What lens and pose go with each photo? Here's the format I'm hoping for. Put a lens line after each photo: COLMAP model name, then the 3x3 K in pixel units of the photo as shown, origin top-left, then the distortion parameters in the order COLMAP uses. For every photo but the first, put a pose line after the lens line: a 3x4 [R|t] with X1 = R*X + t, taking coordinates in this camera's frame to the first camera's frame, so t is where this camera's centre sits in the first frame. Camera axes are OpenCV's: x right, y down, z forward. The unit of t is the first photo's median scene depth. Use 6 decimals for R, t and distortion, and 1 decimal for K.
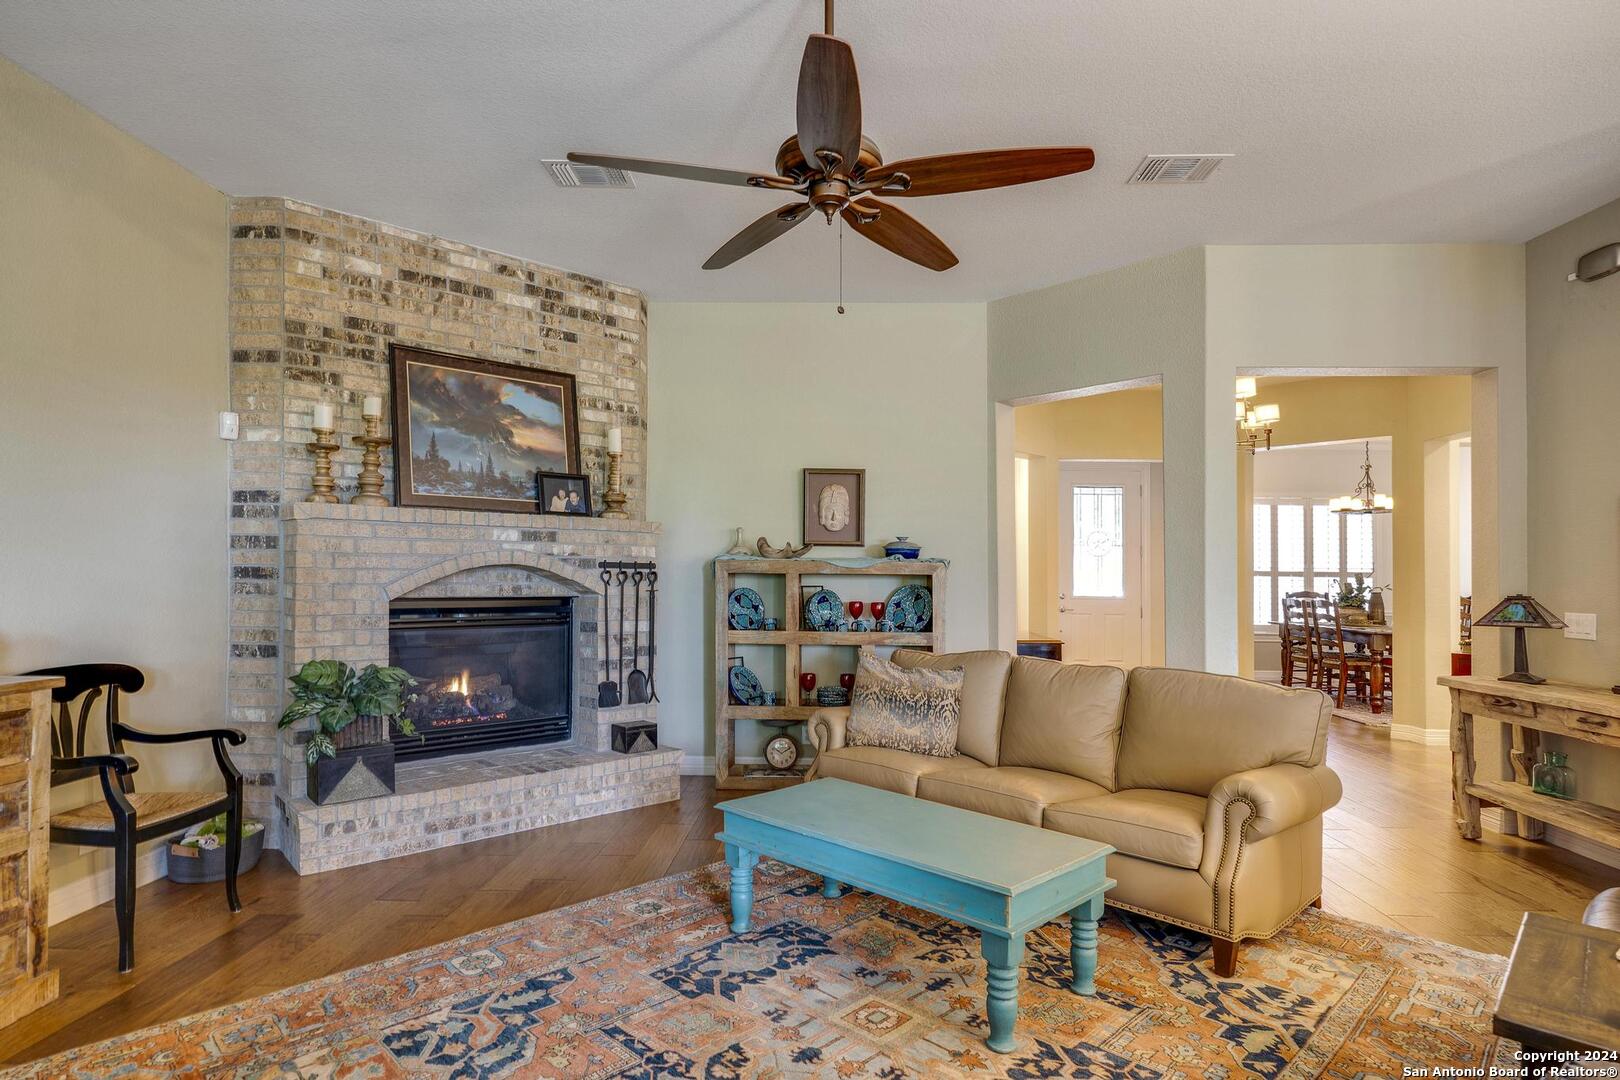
lens RADIAL K [[864.9, 0, 808.6], [0, 864.9, 546.9], [0, 0, 1]] dist [-0.004056, -0.001191]
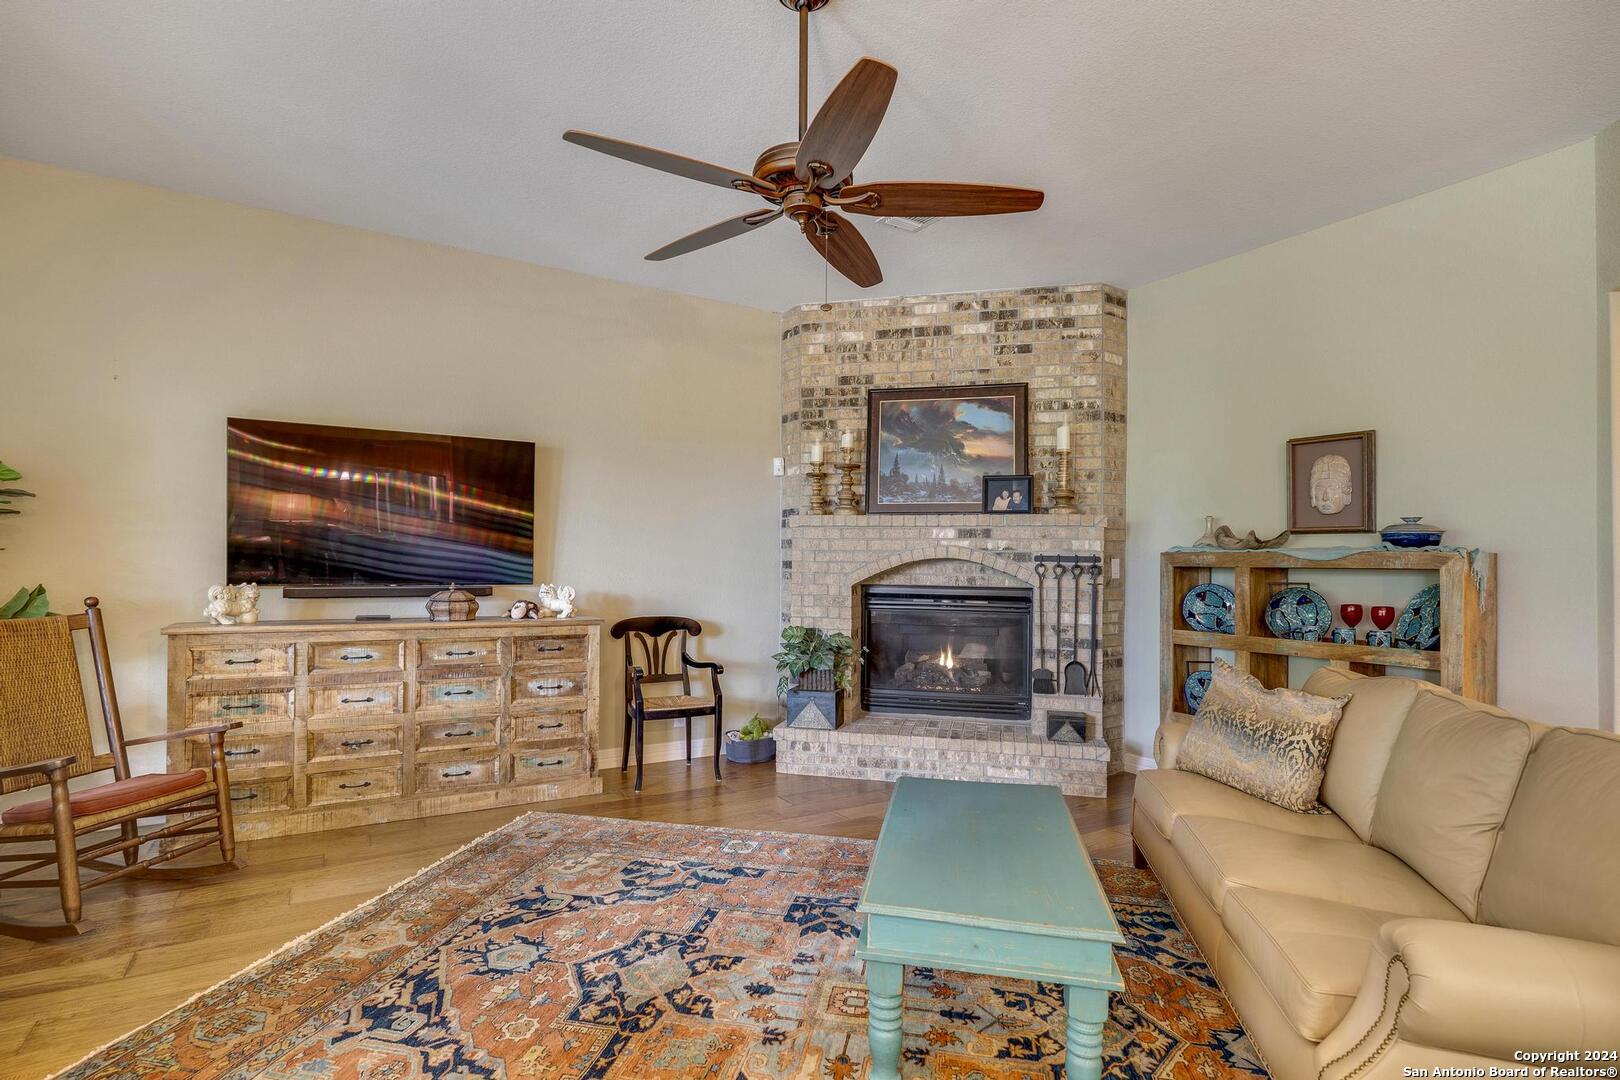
lens RADIAL K [[799.3, 0, 810.7], [0, 799.3, 553.1], [0, 0, 1]] dist [-0.000503, 0.001178]
pose [[0.550710, -0.013526, -0.834587, 0.434308], [0.018028, 0.999828, -0.004308, 0.013742], [0.834502, -0.012673, 0.550859, 0.234831]]
